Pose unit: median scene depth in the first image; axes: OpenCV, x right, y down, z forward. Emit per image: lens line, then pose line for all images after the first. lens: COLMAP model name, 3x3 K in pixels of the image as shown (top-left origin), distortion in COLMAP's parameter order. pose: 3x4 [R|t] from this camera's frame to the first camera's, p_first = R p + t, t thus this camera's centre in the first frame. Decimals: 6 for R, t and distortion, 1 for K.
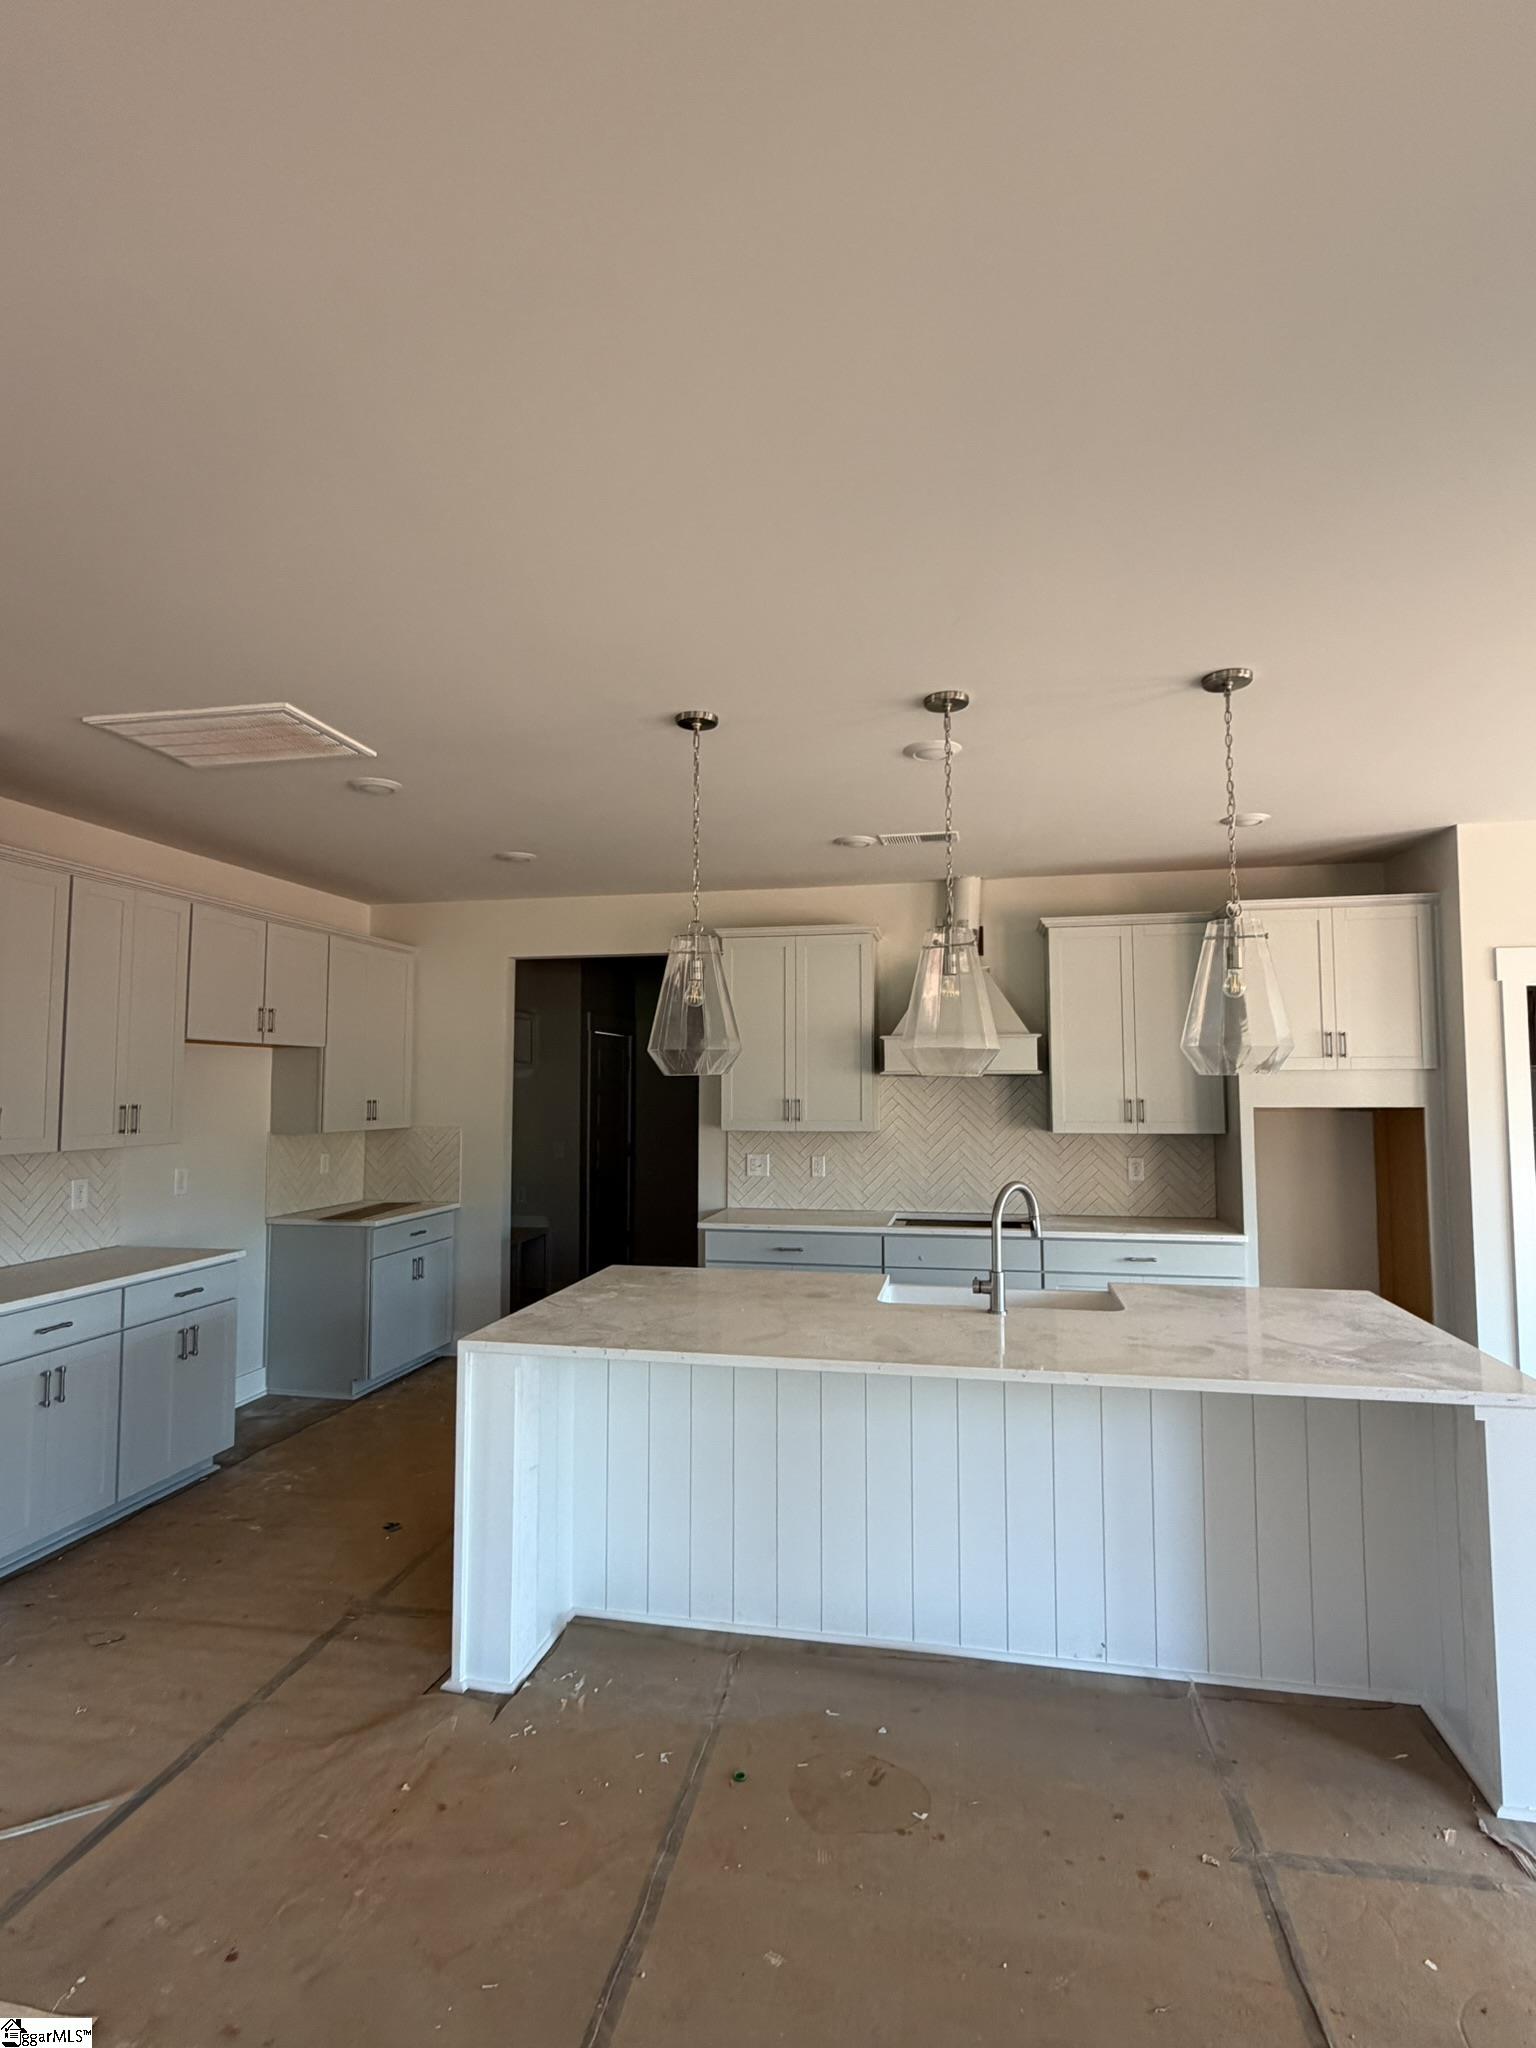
lens RADIAL K [[1032.6, 0, 768.0], [0, 1032.6, 1024.0], [0, 0, 1]] dist [-0.000665, -0.000464]
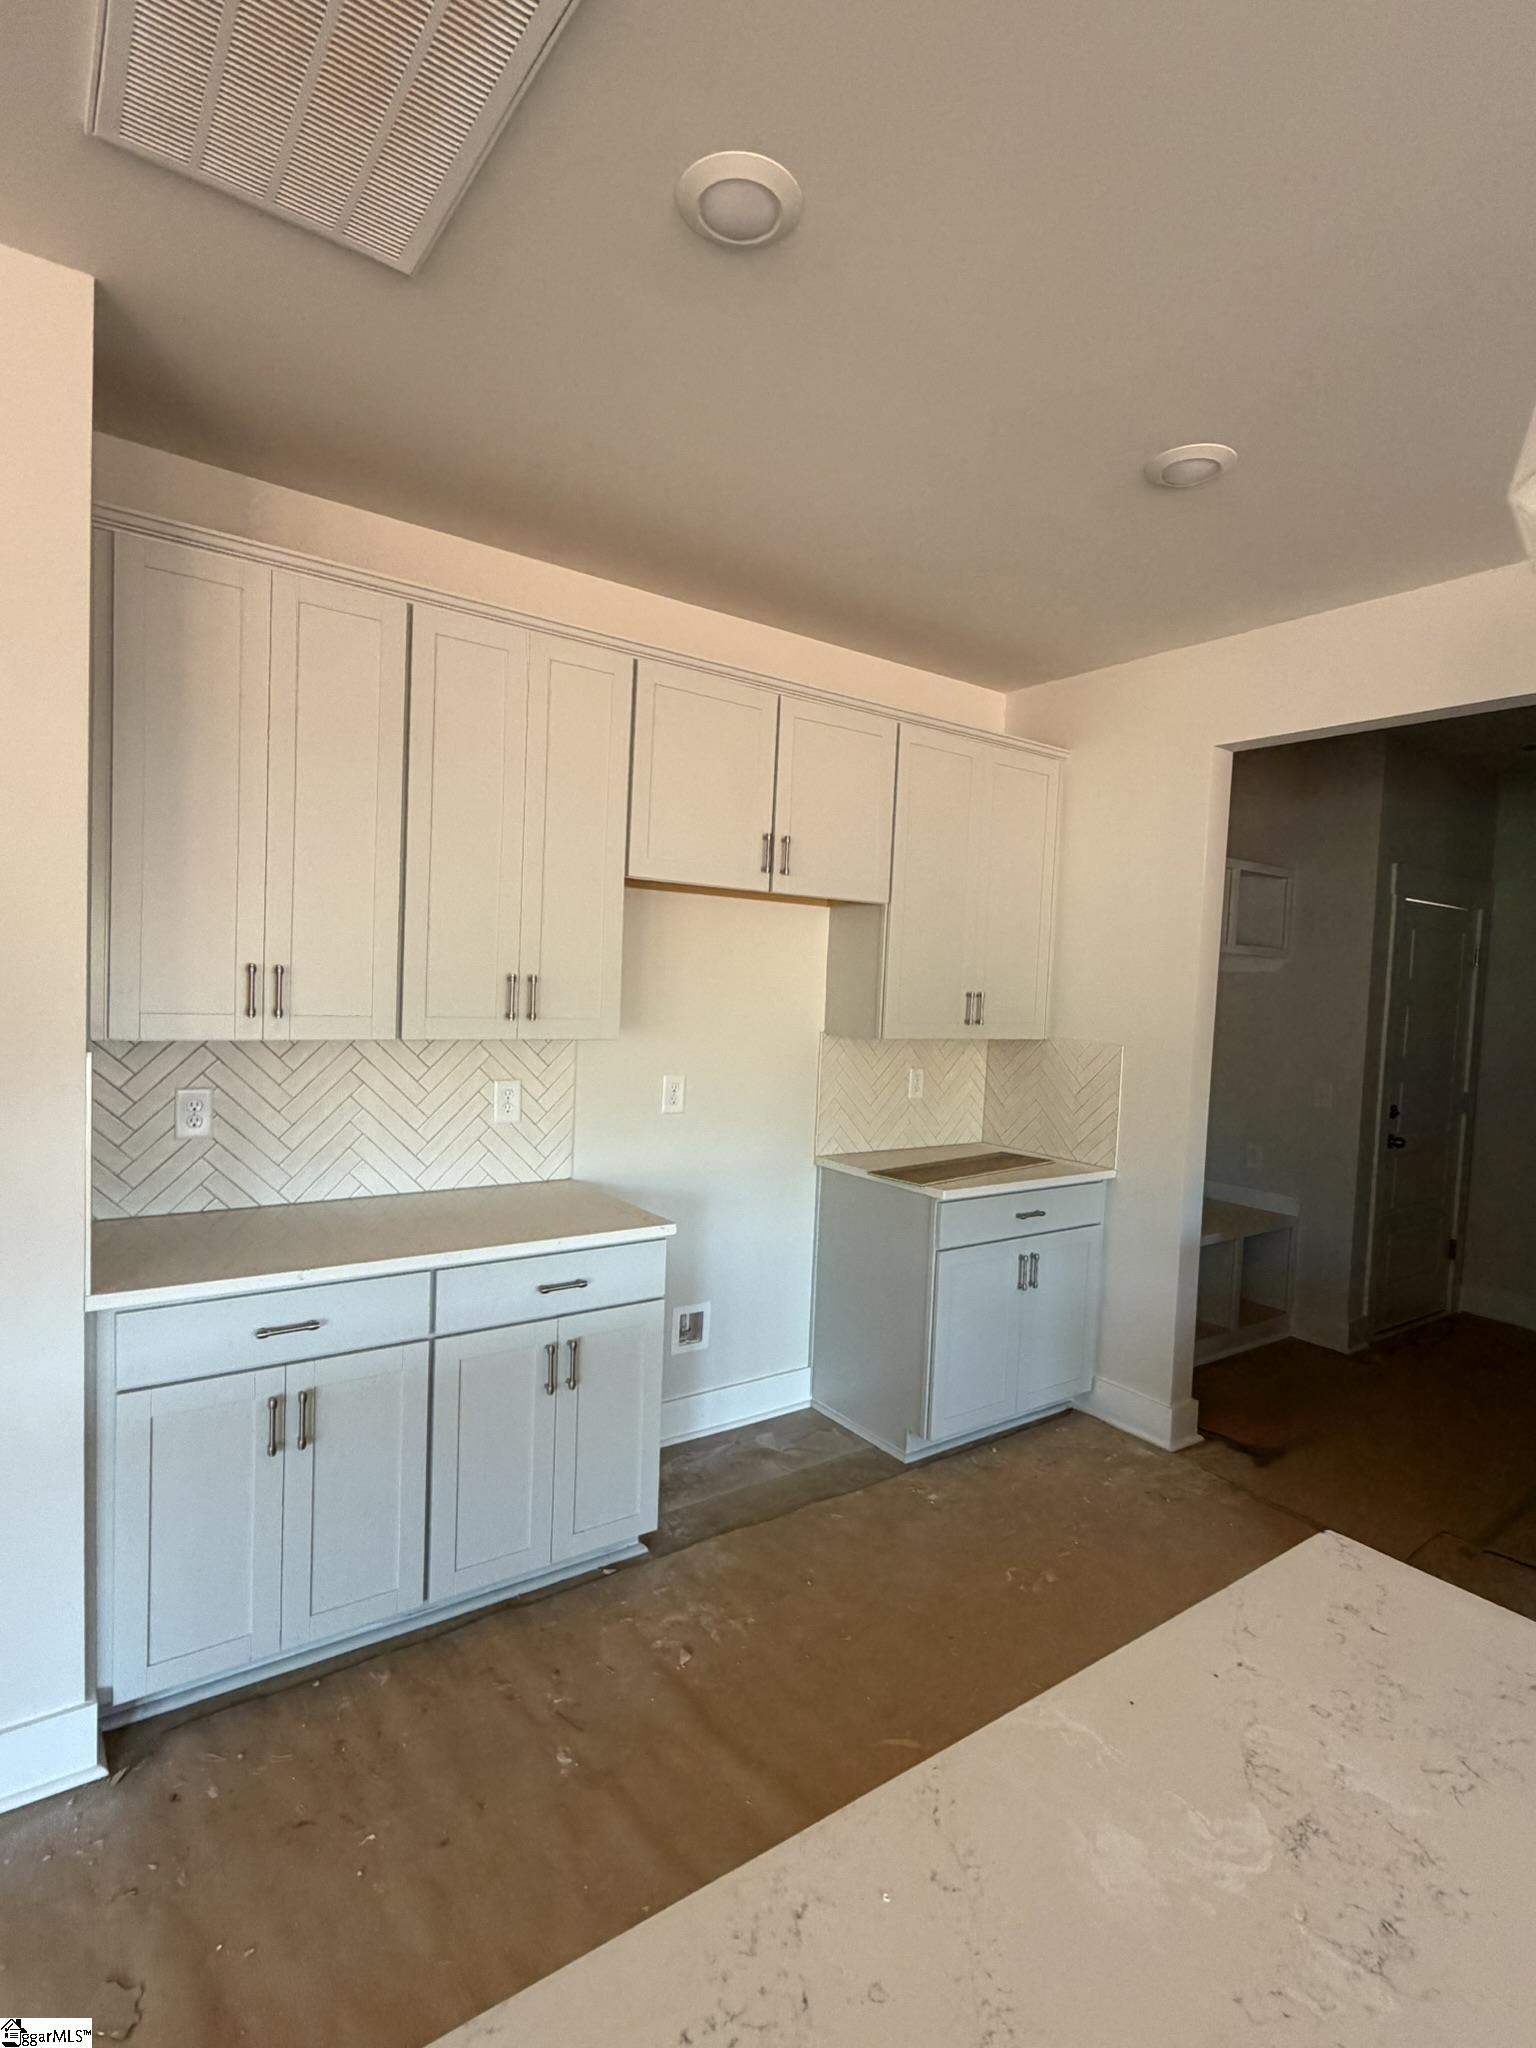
lens RADIAL K [[1032.6, 0, 768.0], [0, 1032.6, 1024.0], [0, 0, 1]] dist [-0.000665, -0.000464]
pose [[0.737955, 0.064348, -0.671775, -0.056751], [-0.003128, 0.995759, 0.091946, 0.038527], [0.674843, -0.065751, 0.735027, 0.492252]]
